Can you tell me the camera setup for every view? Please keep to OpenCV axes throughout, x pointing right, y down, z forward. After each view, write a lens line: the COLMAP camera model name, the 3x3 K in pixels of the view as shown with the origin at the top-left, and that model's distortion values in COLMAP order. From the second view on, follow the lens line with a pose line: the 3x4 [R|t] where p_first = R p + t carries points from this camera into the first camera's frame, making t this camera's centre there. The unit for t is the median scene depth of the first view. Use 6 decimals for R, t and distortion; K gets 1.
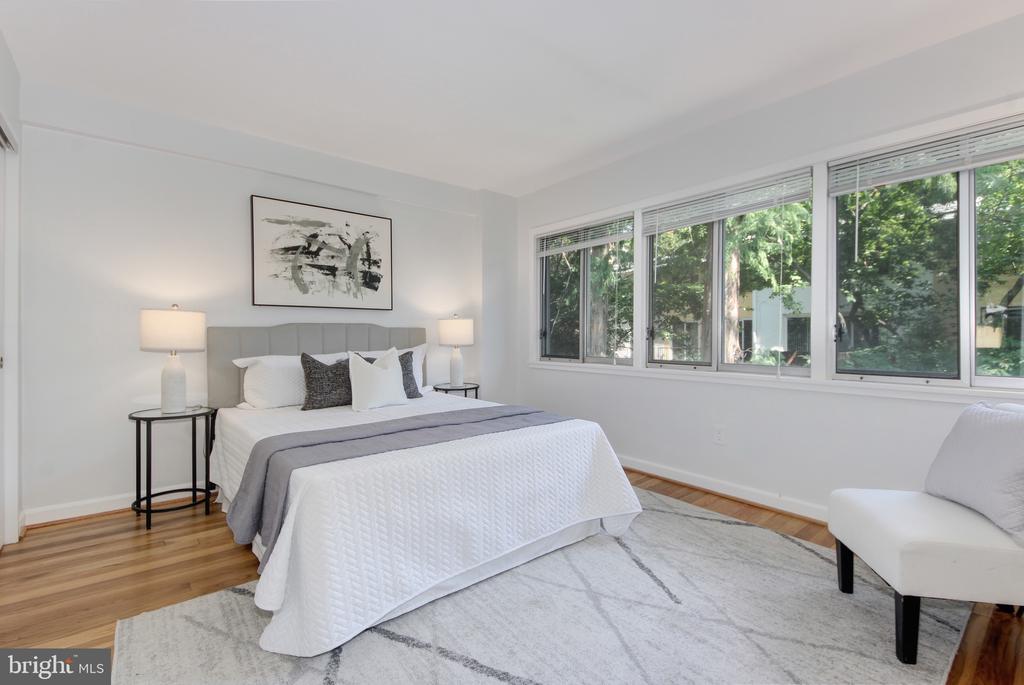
lens RADIAL K [[460.8, 0, 511.2], [0, 460.8, 336.6], [0, 0, 1]] dist [0.001832, 0.000031]
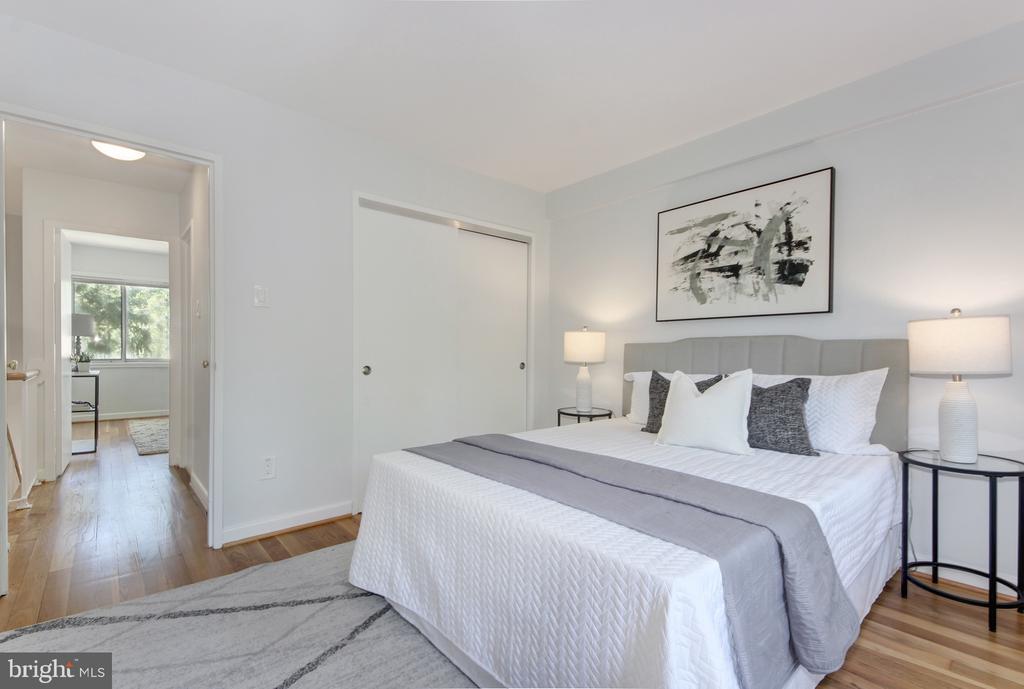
lens RADIAL K [[459.9, 0, 511.0], [0, 459.9, 352.2], [0, 0, 1]] dist [0.017738, 0.000083]
pose [[0.006921, 0.005539, -0.999961, 0.410887], [-0.002073, 0.999983, 0.005524, -0.005553], [0.999974, 0.002035, 0.006932, 0.614390]]
